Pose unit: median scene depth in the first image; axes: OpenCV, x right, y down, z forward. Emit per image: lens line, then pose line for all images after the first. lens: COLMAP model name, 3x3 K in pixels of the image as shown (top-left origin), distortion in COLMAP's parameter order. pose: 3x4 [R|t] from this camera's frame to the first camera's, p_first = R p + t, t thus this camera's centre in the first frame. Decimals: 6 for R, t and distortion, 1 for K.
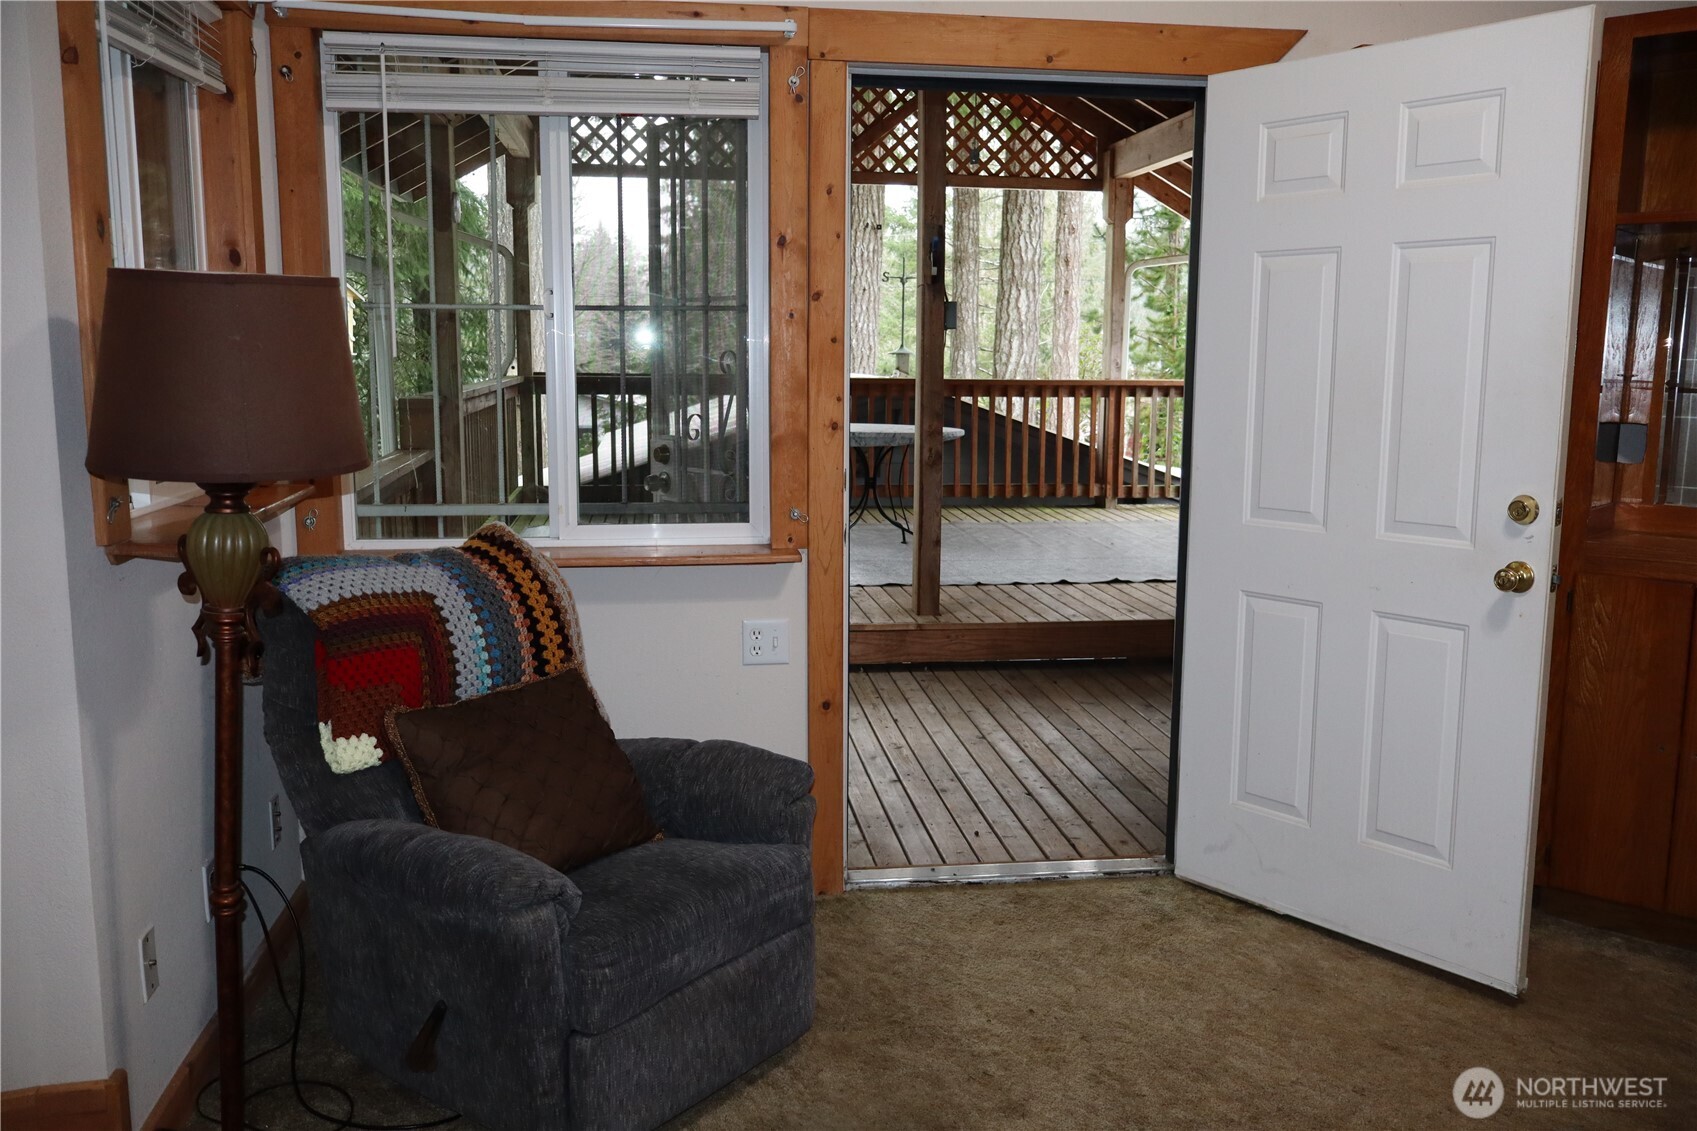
lens RADIAL K [[1416.7, 0, 848.5], [0, 1416.7, 565.5], [0, 0, 1]] dist [0.002012, 0.002021]
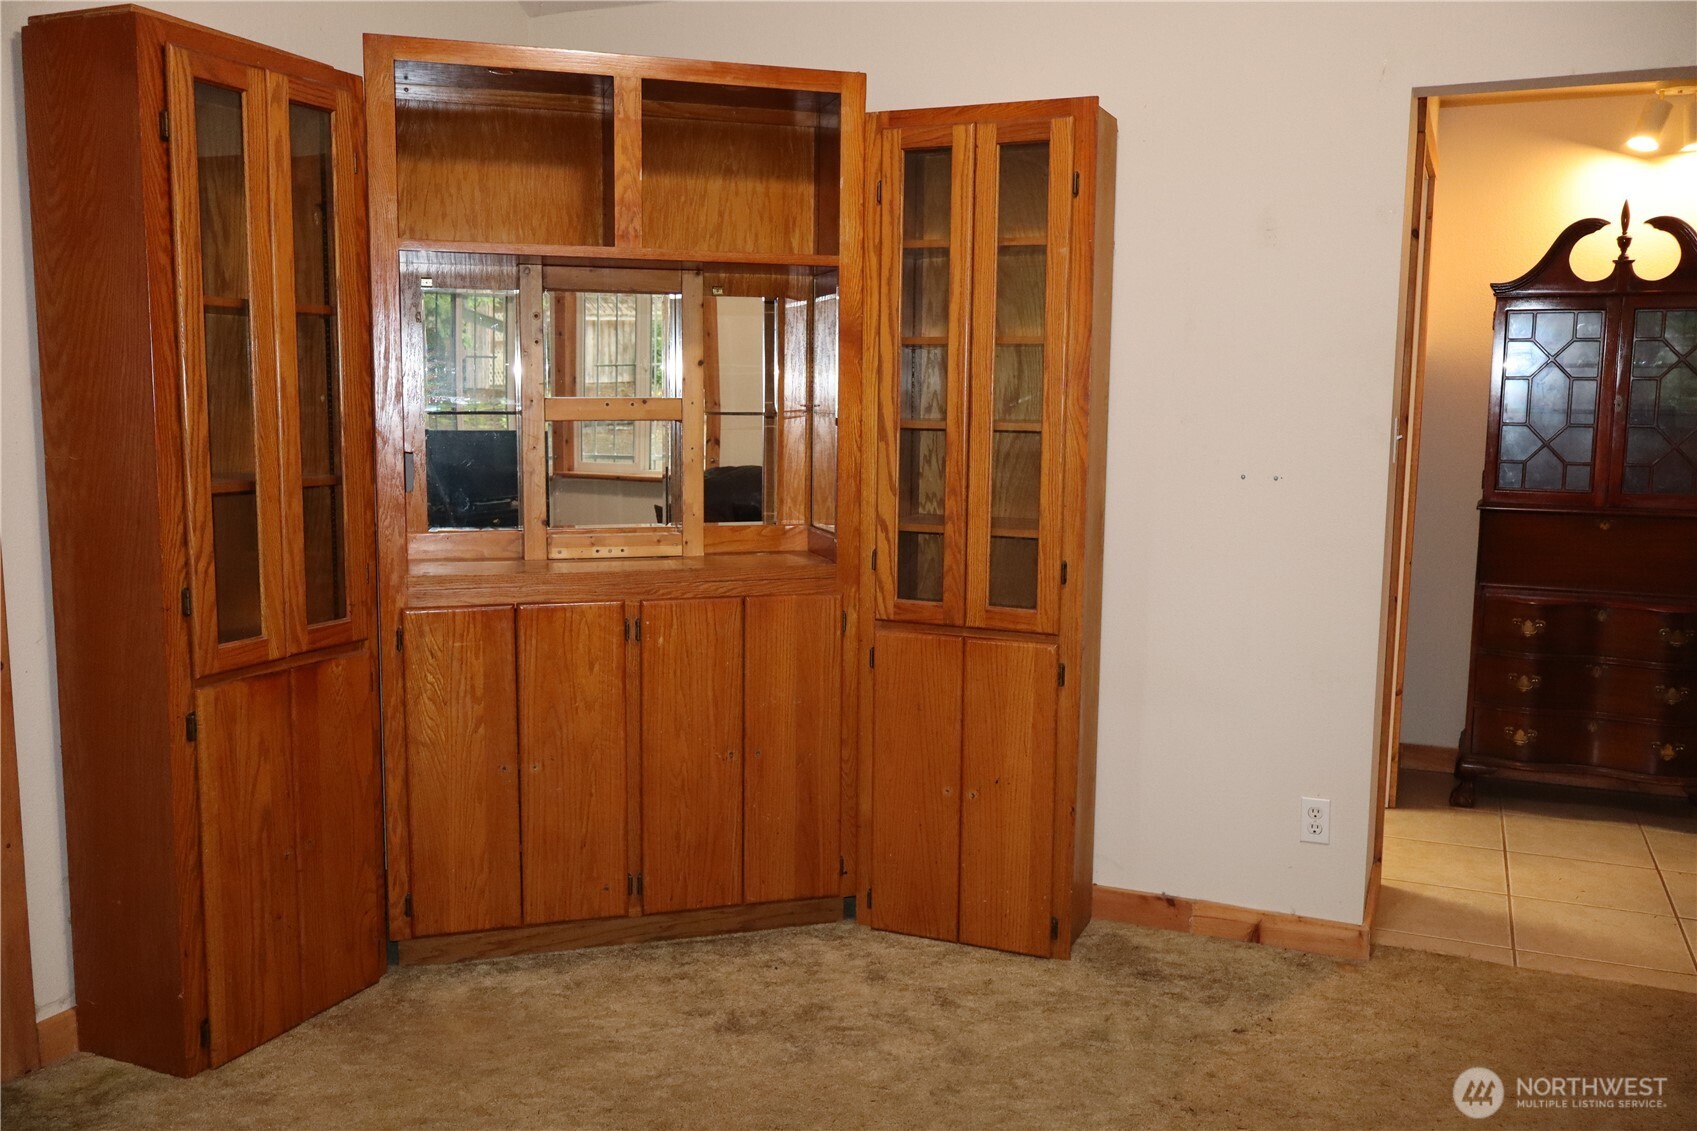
lens RADIAL K [[1416.7, 0, 848.5], [0, 1416.7, 565.5], [0, 0, 1]] dist [0.002012, 0.002021]
pose [[0.510532, -0.109875, 0.852810, -0.152150], [0.122786, 0.990954, 0.054167, -0.040434], [-0.851047, 0.077059, 0.519405, 0.248021]]
